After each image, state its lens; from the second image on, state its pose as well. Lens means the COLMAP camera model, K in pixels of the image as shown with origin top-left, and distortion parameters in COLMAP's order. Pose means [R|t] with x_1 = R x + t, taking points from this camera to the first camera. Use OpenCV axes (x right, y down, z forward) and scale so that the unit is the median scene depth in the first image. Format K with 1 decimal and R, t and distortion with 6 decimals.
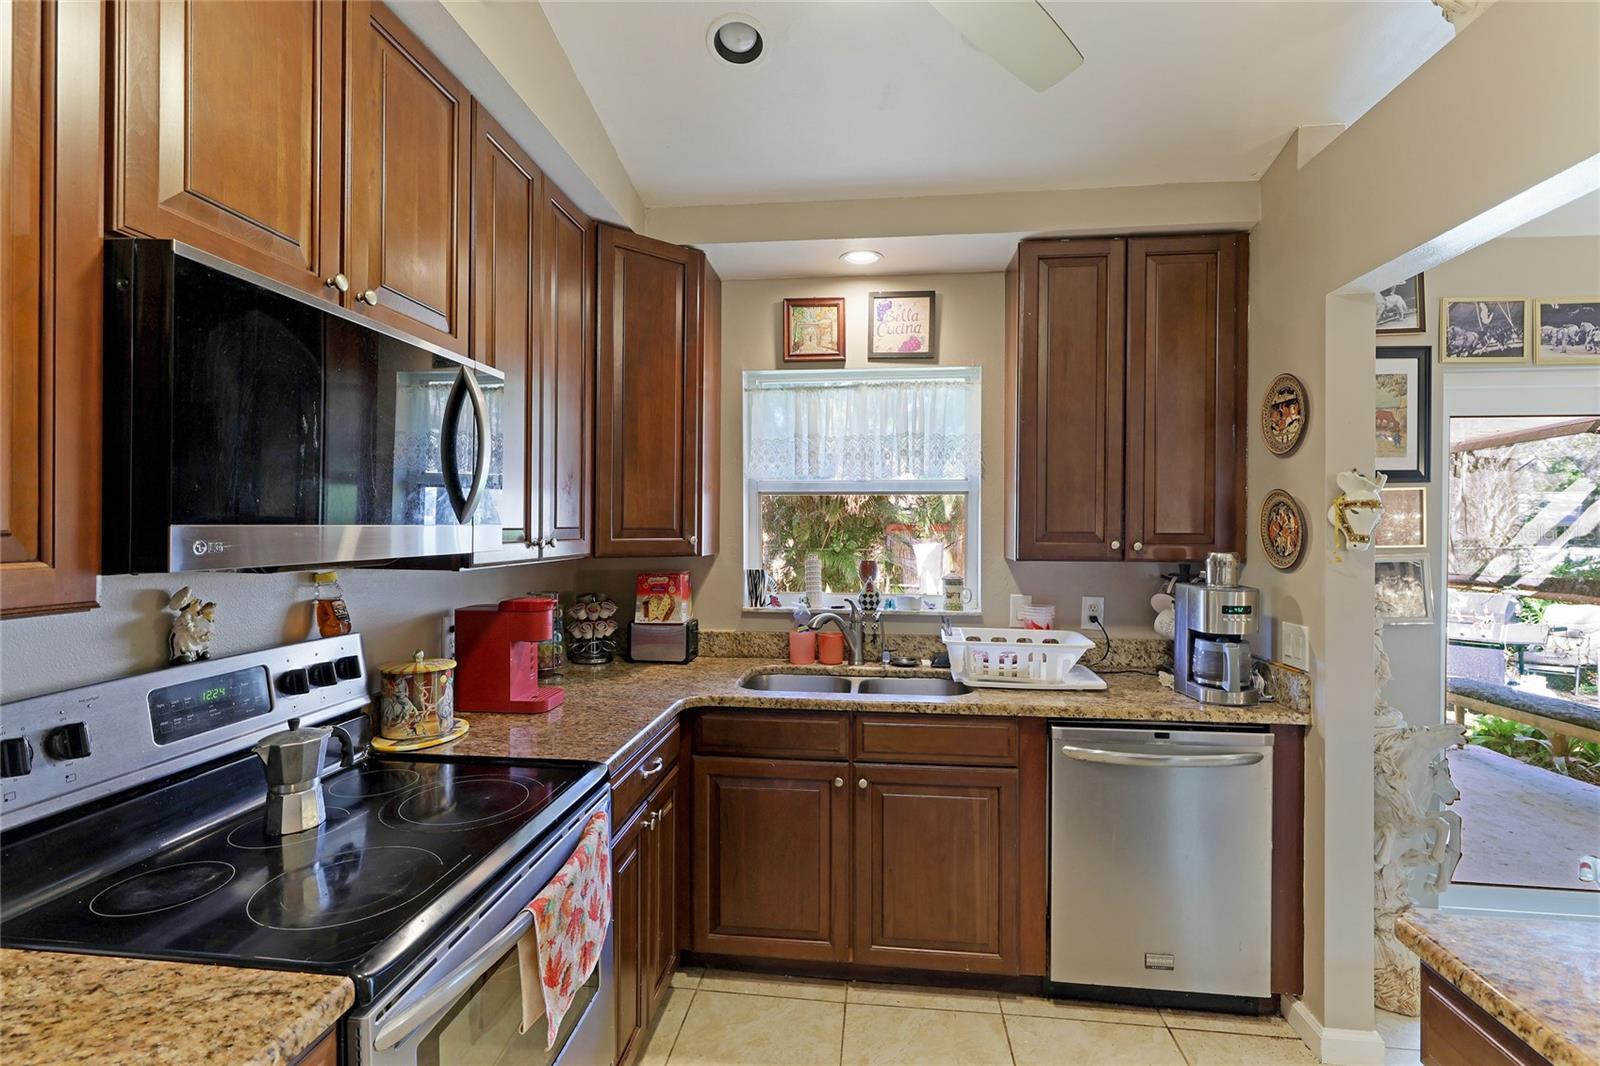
lens RADIAL K [[741.2, 0, 793.2], [0, 741.2, 529.6], [0, 0, 1]] dist [0.001169, -0.000323]
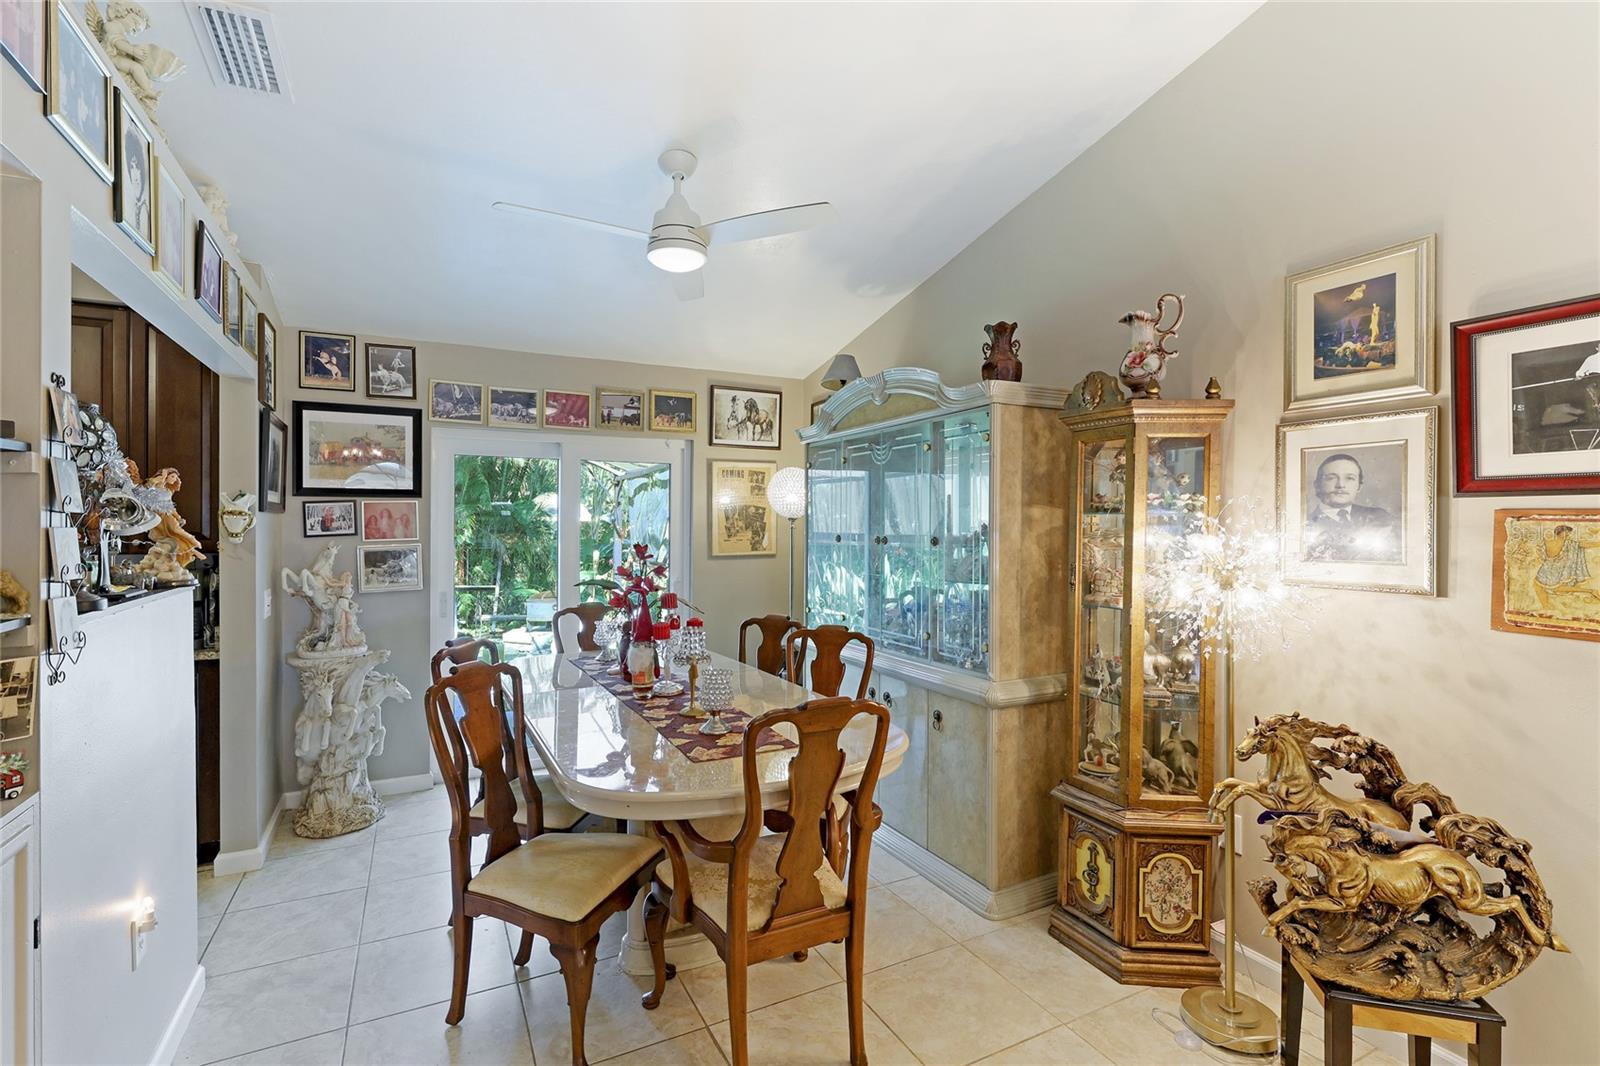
lens RADIAL K [[741.2, 0, 799.5], [0, 741.2, 527.6], [0, 0, 1]] dist [0.001169, -0.000323]
pose [[0.831778, -0.003267, 0.555099, 0.656628], [0.000407, 0.999986, 0.005275, -0.009074], [-0.555109, -0.004161, 0.831767, -0.720427]]
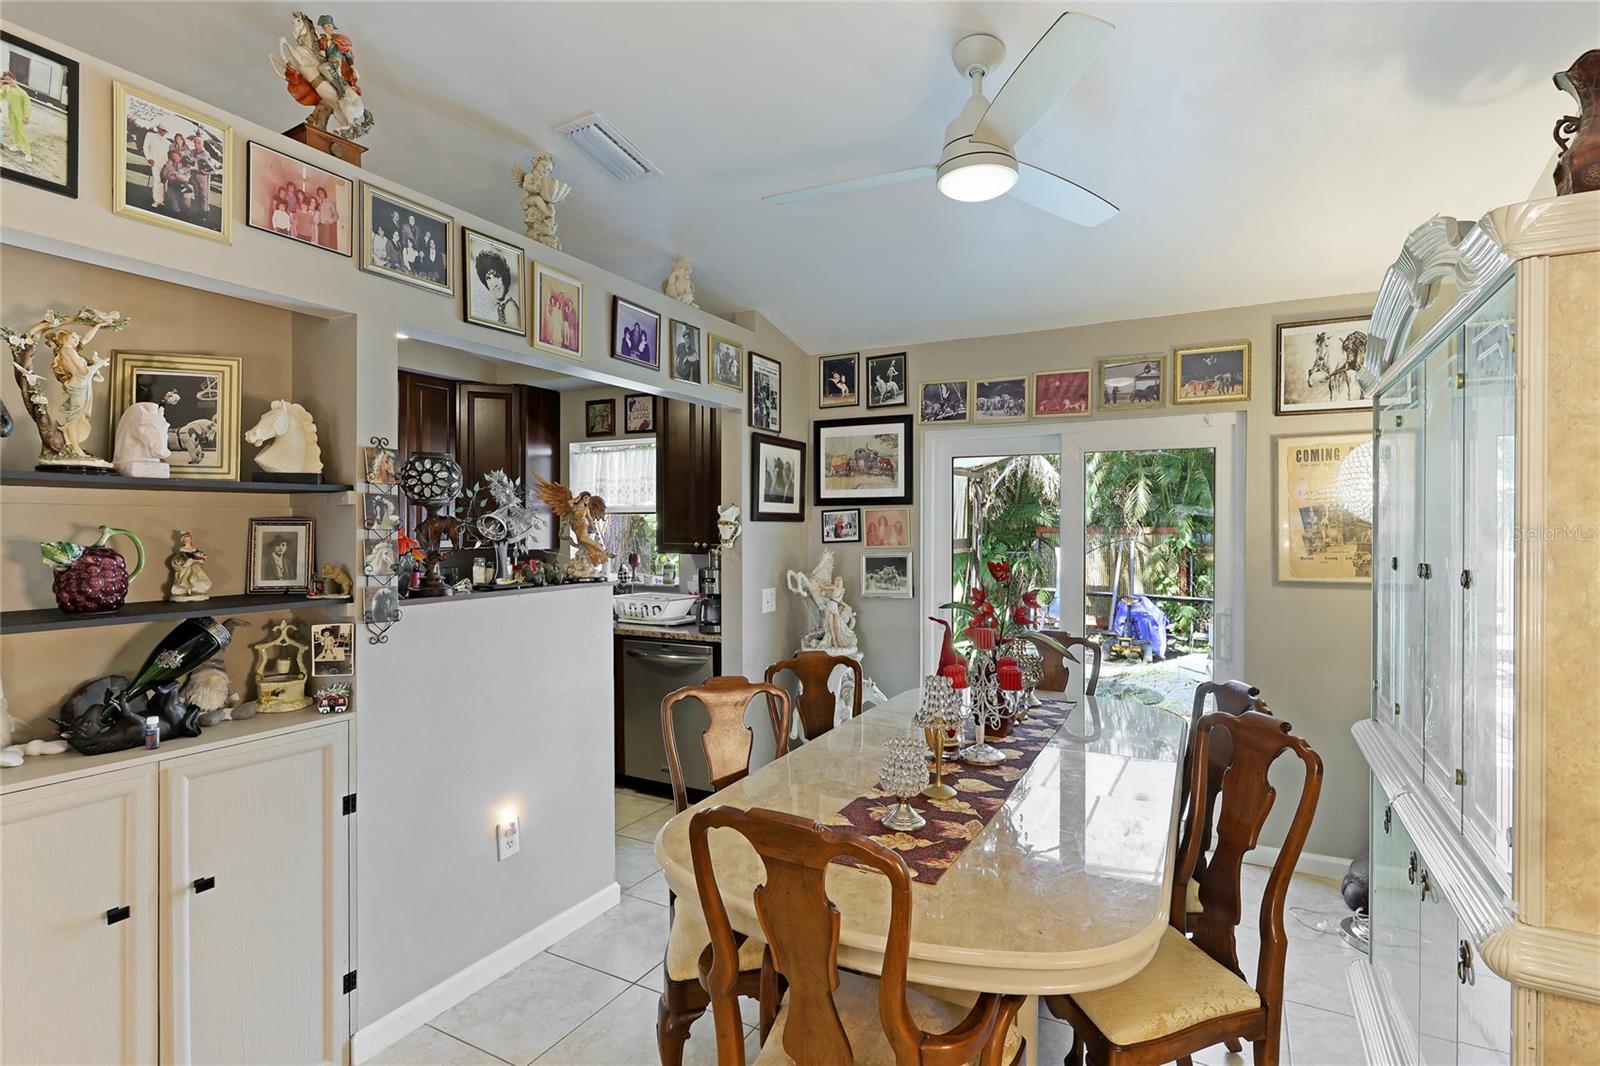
lens RADIAL K [[803.3, 0, 790.5], [0, 803.3, 525.1], [0, 0, 1]] dist [0.000150, 0.000220]
pose [[0.921036, -0.000579, -0.389478, 1.269497], [0.000853, 0.999999, 0.000530, -0.022751], [0.389477, -0.000820, 0.921036, -0.605528]]
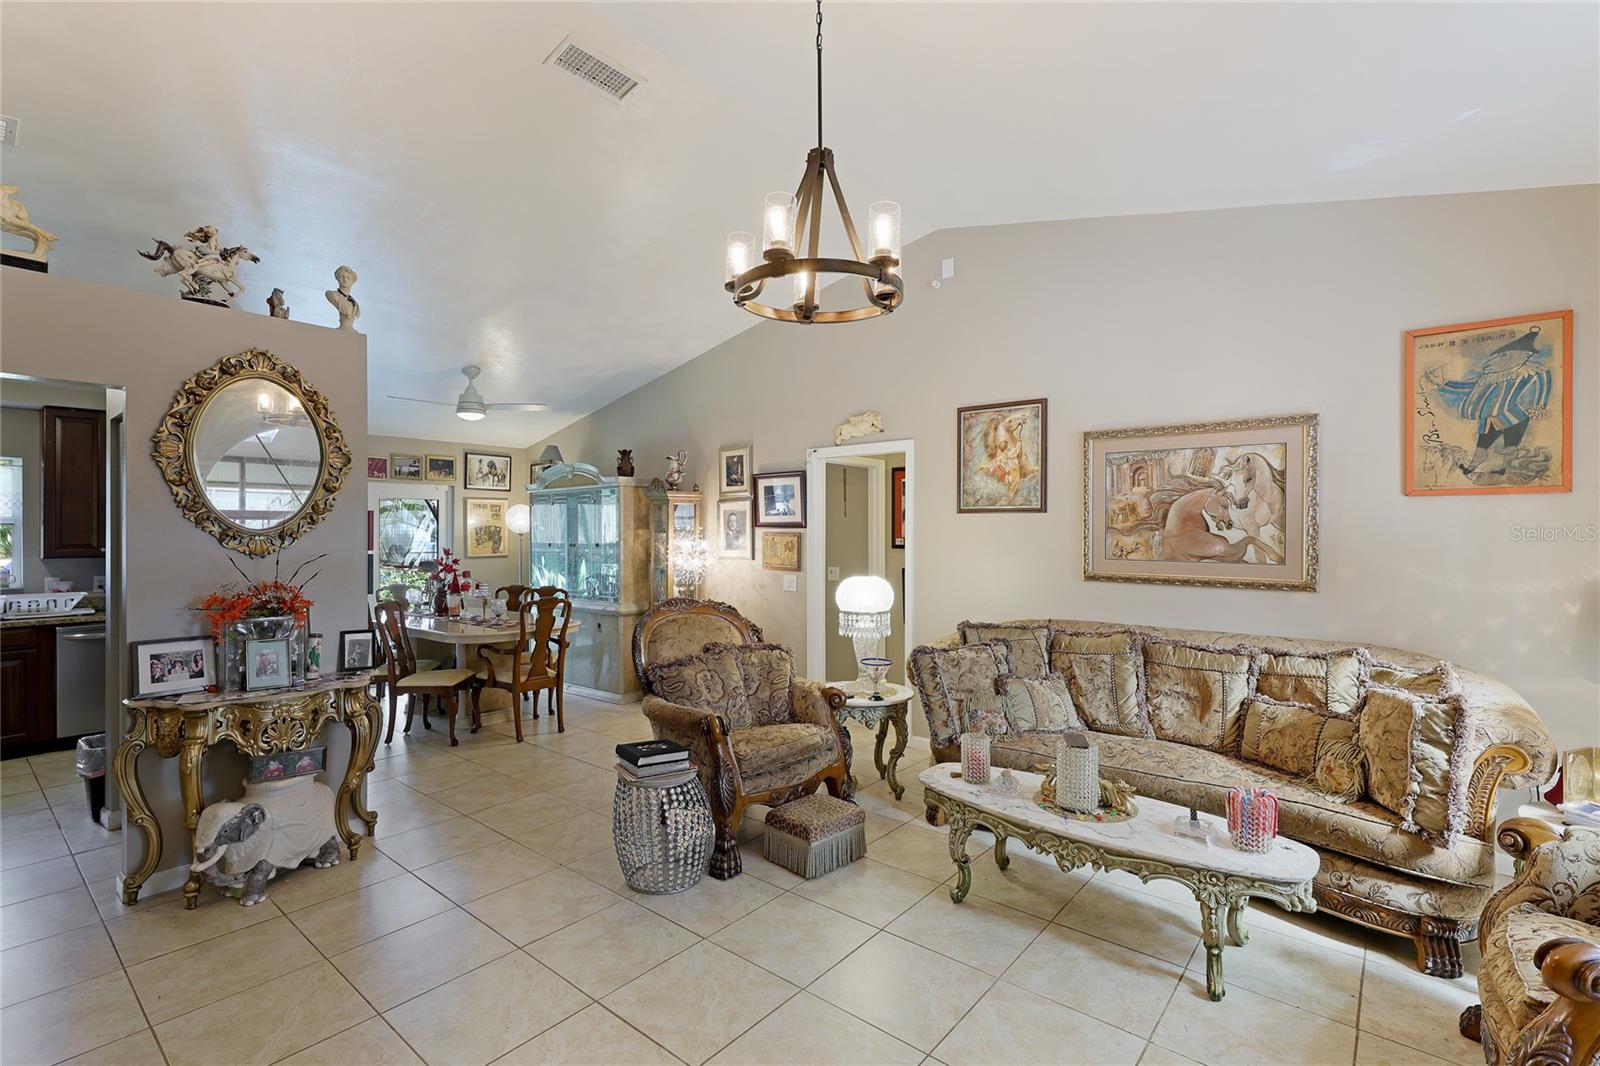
lens RADIAL K [[741.2, 0, 804.8], [0, 741.2, 534.0], [0, 0, 1]] dist [0.001169, -0.000323]
pose [[0.555484, -0.004848, 0.831513, -0.235665], [0.004779, 0.999985, 0.002637, -0.022870], [-0.831514, 0.002509, 0.555499, -1.871764]]
